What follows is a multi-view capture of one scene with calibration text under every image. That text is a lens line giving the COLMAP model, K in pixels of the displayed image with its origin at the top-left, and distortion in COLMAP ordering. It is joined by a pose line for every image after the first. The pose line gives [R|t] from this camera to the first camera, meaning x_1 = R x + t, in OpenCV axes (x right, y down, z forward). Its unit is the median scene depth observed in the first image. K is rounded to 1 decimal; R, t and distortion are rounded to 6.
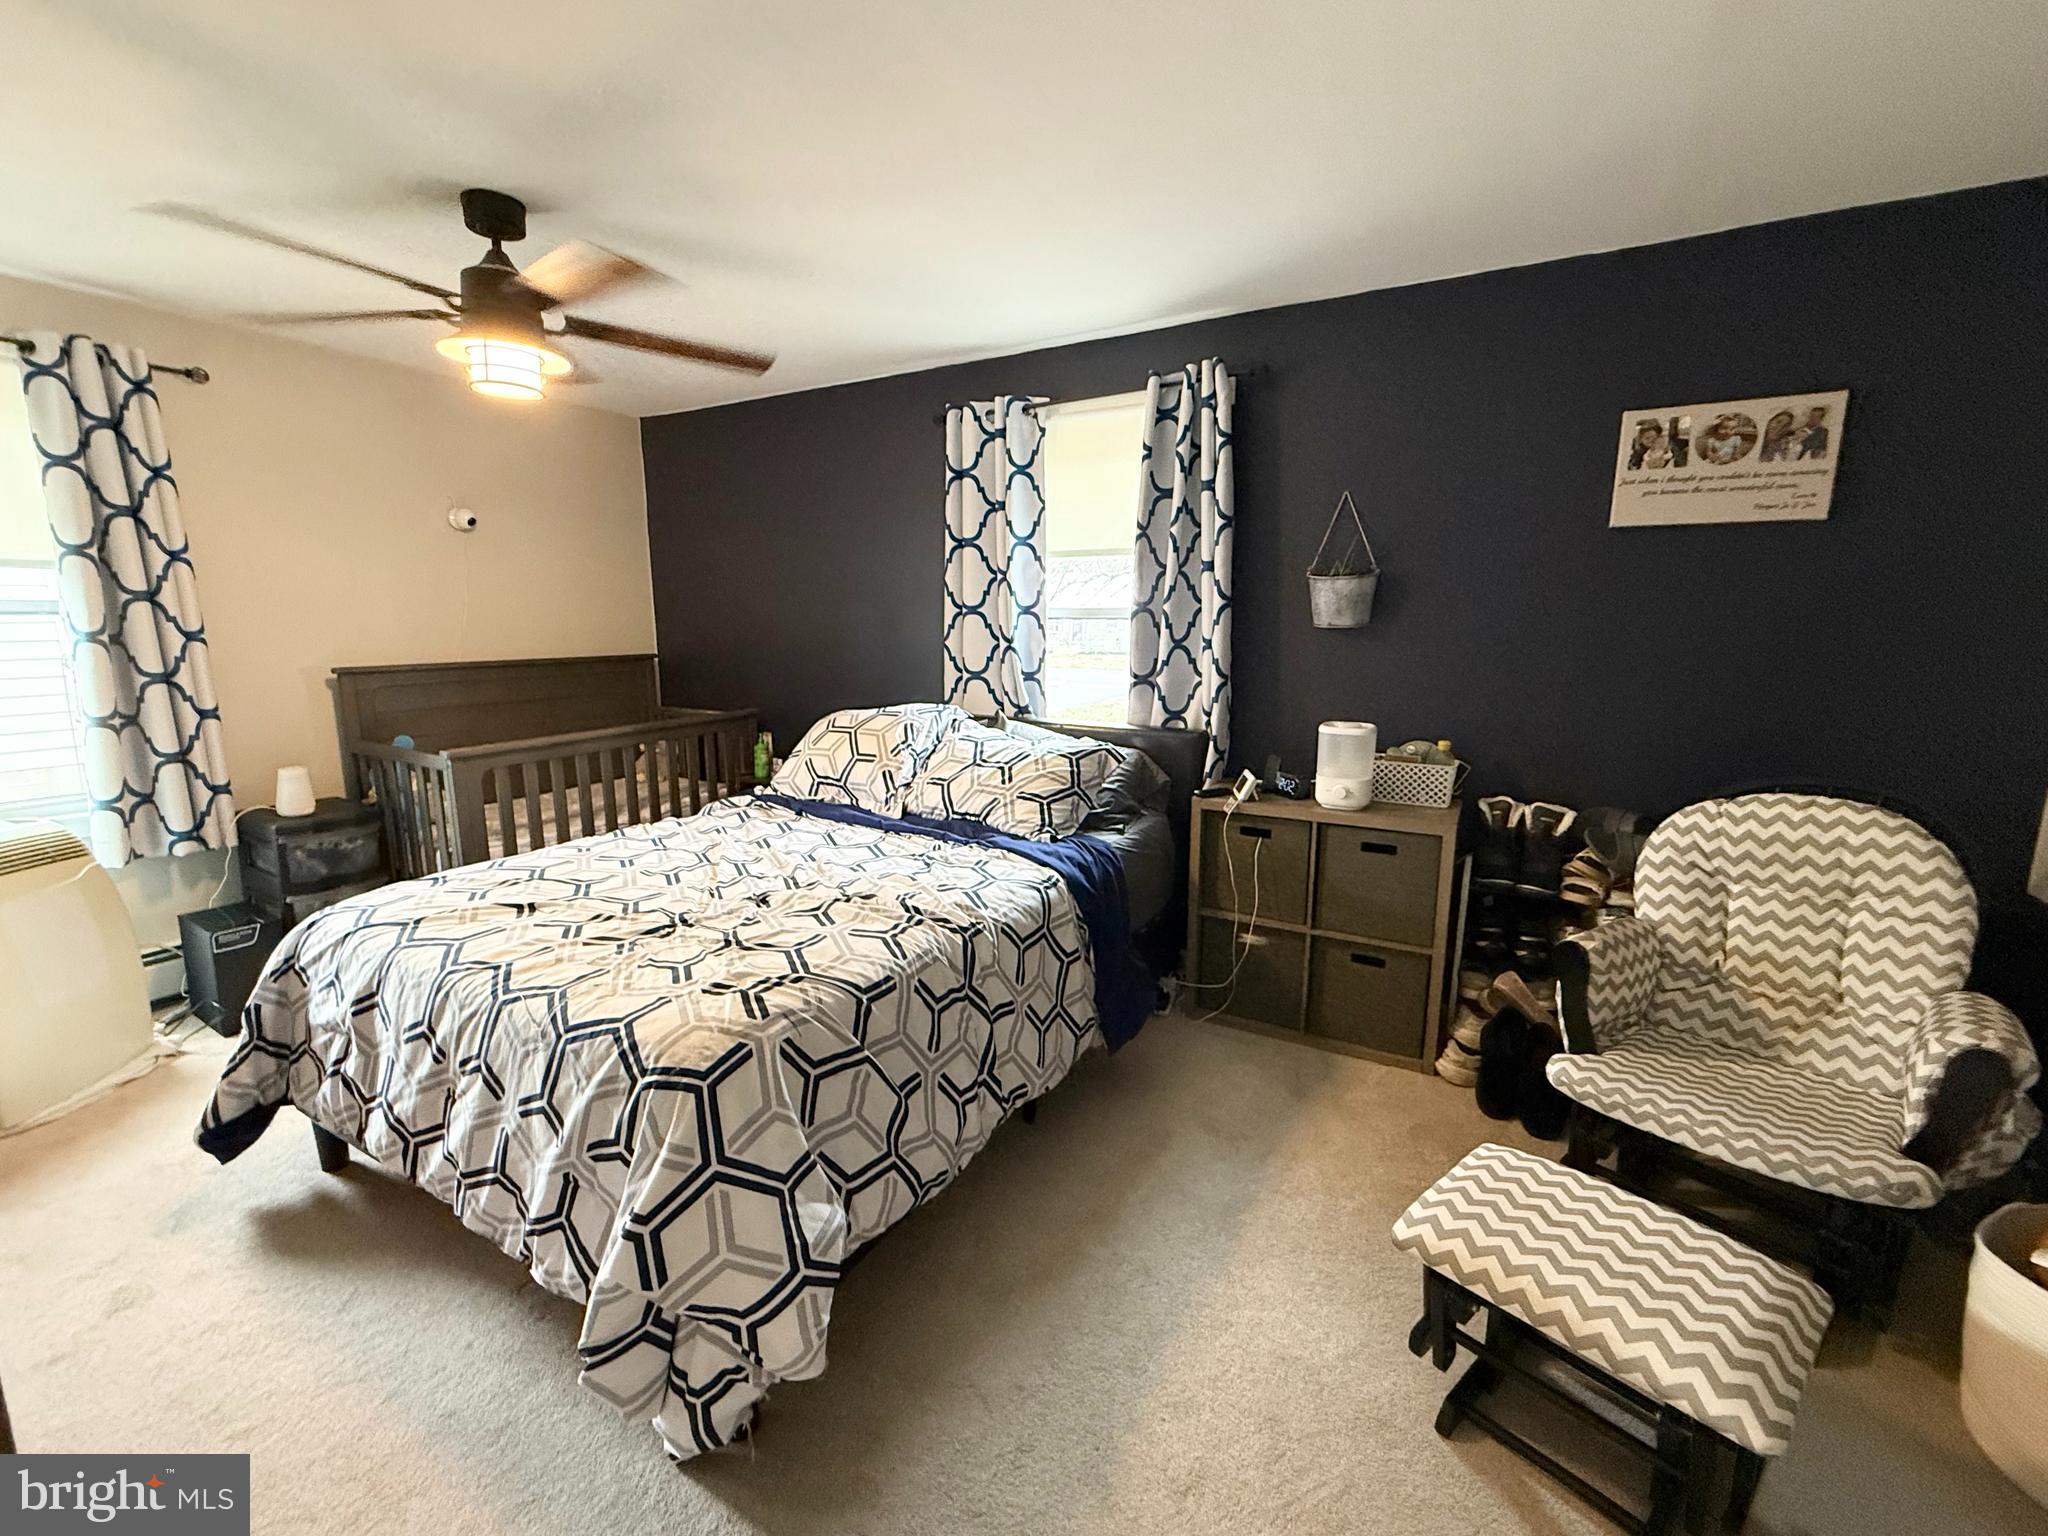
lens RADIAL K [[869.7, 0, 1041.1], [0, 869.7, 772.3], [0, 0, 1]] dist [-0.002821, -0.000530]
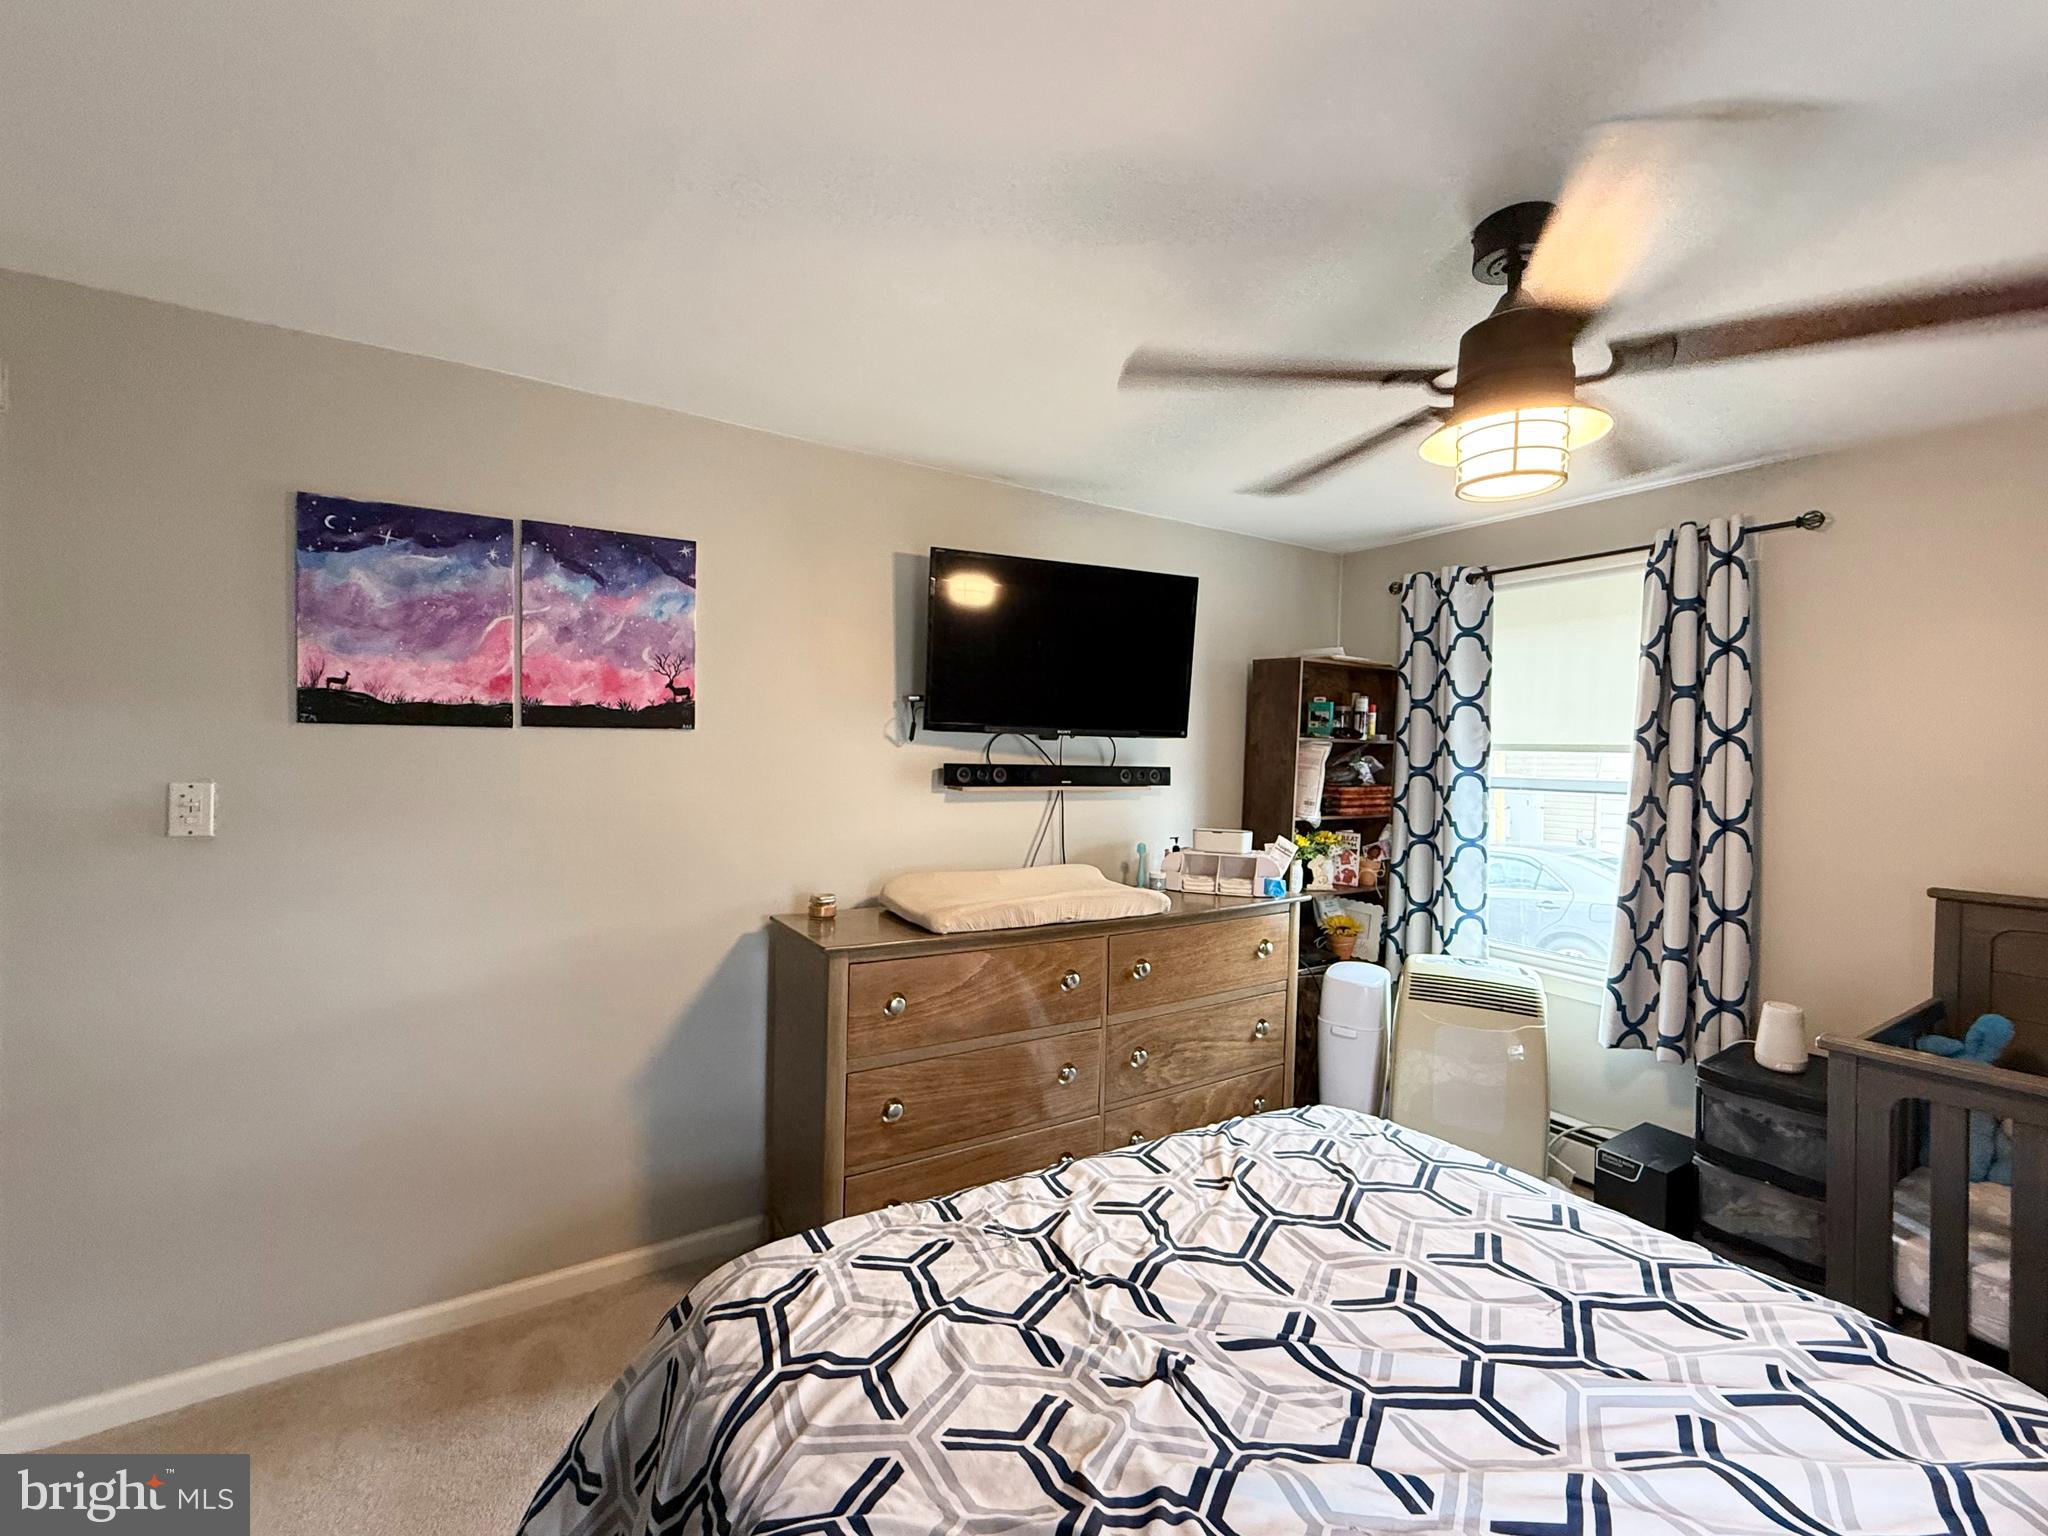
lens RADIAL K [[863.3, 0, 1024.0], [0, 863.3, 768.0], [0, 0, 1]] dist [0.002486, 0.000345]
pose [[-0.473973, -0.000318, -0.880540, 0.117610], [-0.178372, 0.979302, 0.095660, -0.170204], [0.862284, 0.202404, -0.464219, 0.781787]]
